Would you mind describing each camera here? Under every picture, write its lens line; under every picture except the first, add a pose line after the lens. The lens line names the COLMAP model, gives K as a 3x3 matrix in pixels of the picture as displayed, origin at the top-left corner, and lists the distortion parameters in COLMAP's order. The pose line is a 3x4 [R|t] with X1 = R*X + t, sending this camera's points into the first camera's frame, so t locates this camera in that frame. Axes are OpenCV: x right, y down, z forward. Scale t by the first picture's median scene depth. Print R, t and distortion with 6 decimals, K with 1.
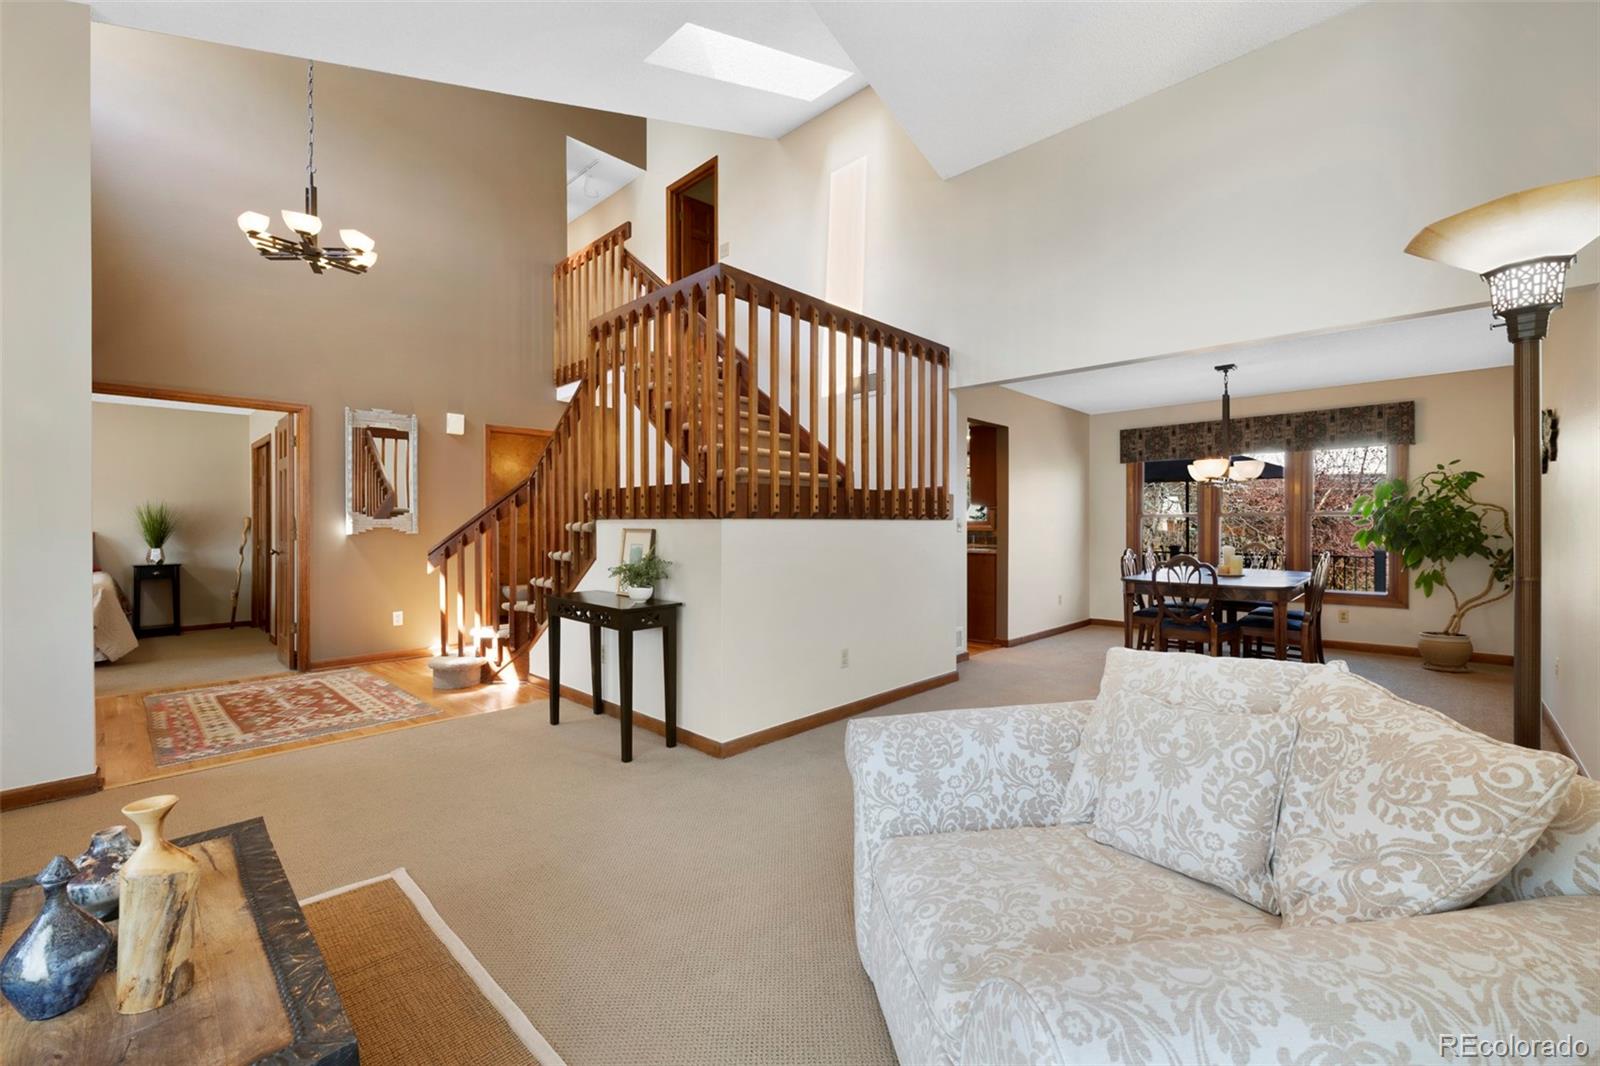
lens RADIAL K [[661.8, 0, 799.4], [0, 661.8, 528.2], [0, 0, 1]] dist [0.000142, 0.000009]
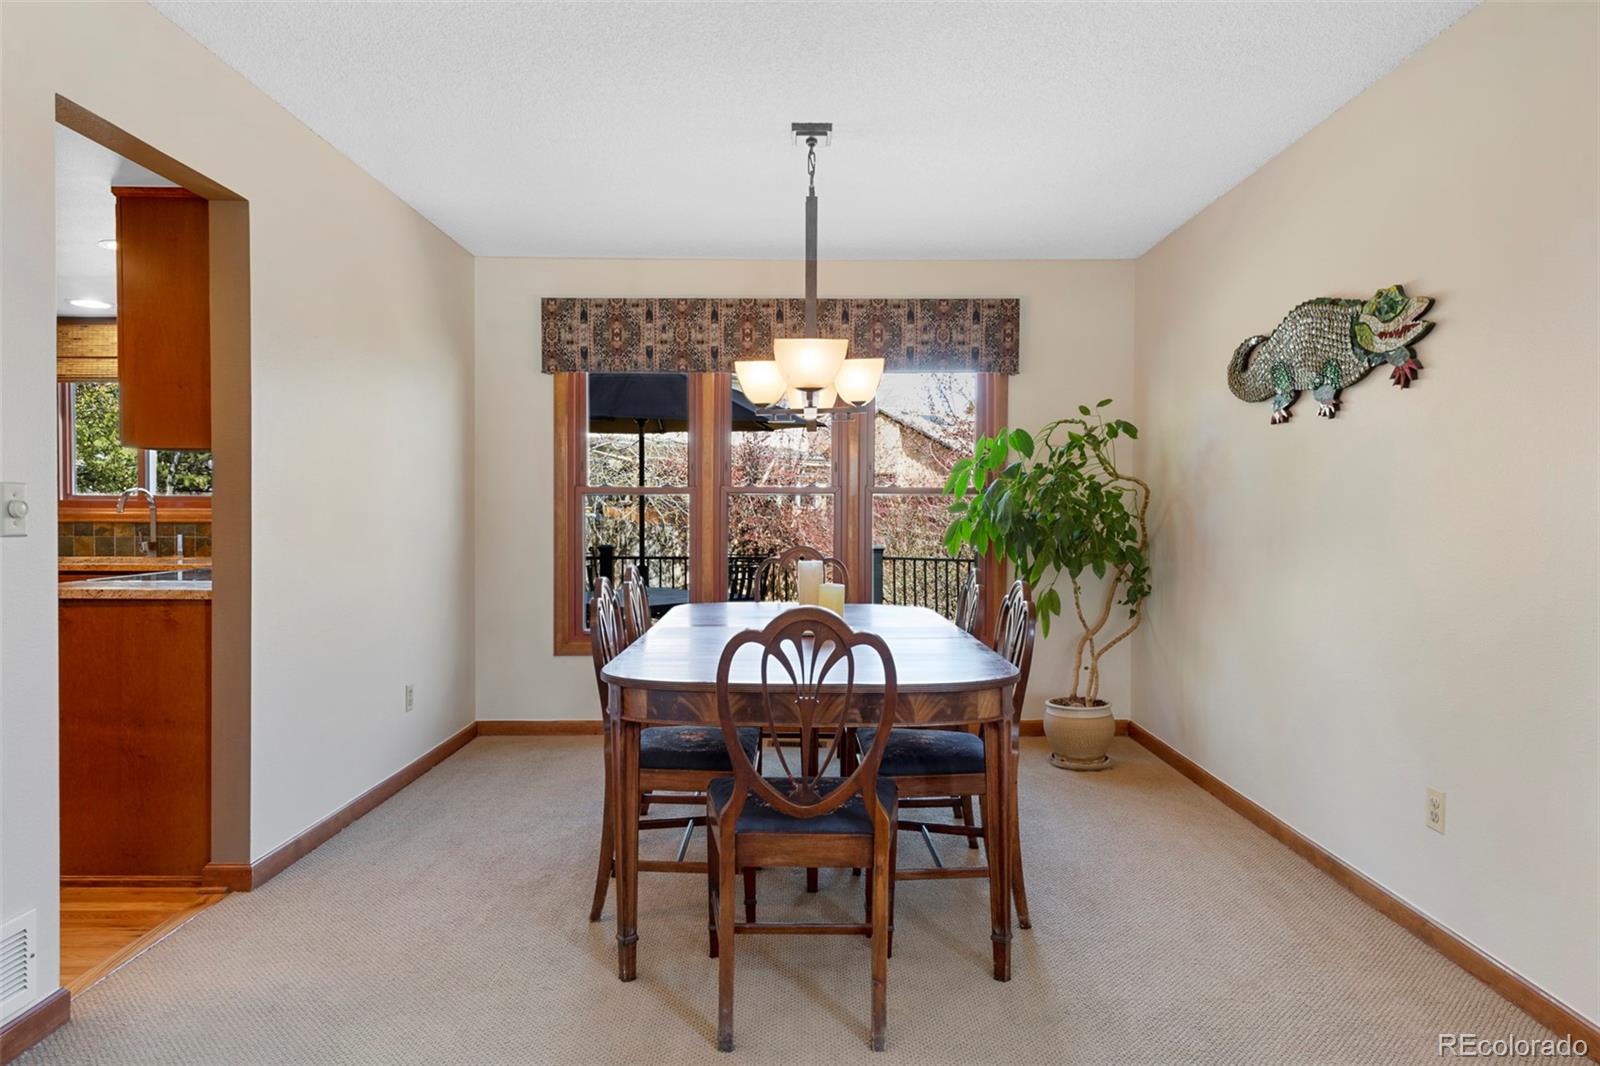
lens RADIAL K [[994.9, 0, 801.3], [0, 994.9, 524.4], [0, 0, 1]] dist [0.001391, -0.001167]
pose [[0.724967, -0.002615, 0.688779, 0.173495], [-0.002914, 0.999972, 0.006863, -0.000126], [-0.688777, -0.006983, 0.724939, 0.458159]]
